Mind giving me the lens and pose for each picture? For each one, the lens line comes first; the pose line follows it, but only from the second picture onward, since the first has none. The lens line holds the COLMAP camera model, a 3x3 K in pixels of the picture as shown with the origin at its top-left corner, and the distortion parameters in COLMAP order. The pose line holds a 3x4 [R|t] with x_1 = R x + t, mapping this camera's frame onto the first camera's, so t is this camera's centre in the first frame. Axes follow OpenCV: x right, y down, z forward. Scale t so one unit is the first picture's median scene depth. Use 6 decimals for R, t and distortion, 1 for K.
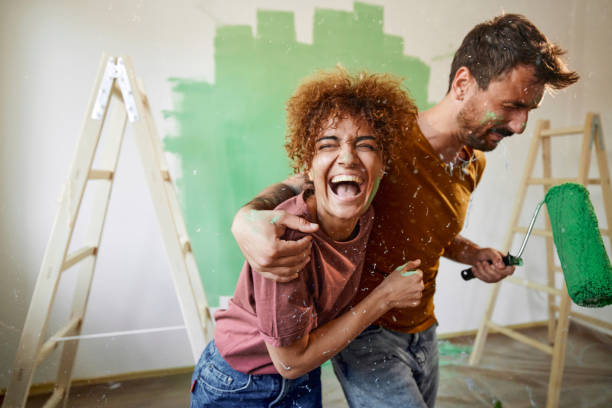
lens RADIAL K [[352.6, 0, 307.9], [0, 352.6, 194.7], [0, 0, 1]] dist [-0.006100, -0.000907]
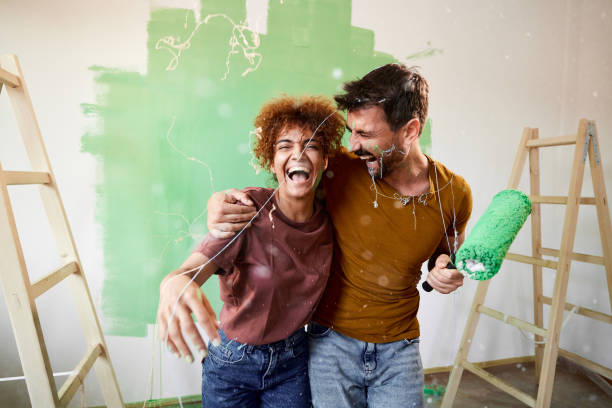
lens RADIAL K [[352.6, 0, 311.4], [0, 352.6, 203.3], [0, 0, 1]] dist [-0.006100, -0.000907]
pose [[0.999653, 0.026331, 0.000592, 0.153621], [-0.026318, 0.999533, -0.015537, 0.000798], [-0.001000, 0.015516, 0.999879, 0.156234]]
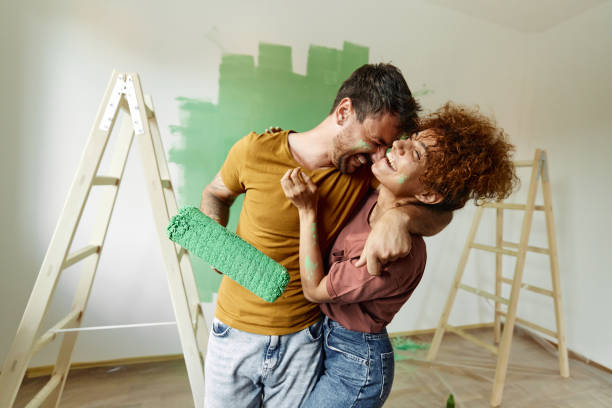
lens RADIAL K [[299.6, 0, 306.5], [0, 299.6, 202.7], [0, 0, 1]] dist [-0.009247, 0.003395]
pose [[0.997999, 0.050994, 0.037396, -0.000917], [-0.050730, 0.998681, -0.007965, -0.007375], [-0.037753, 0.006052, 0.999269, 0.032290]]
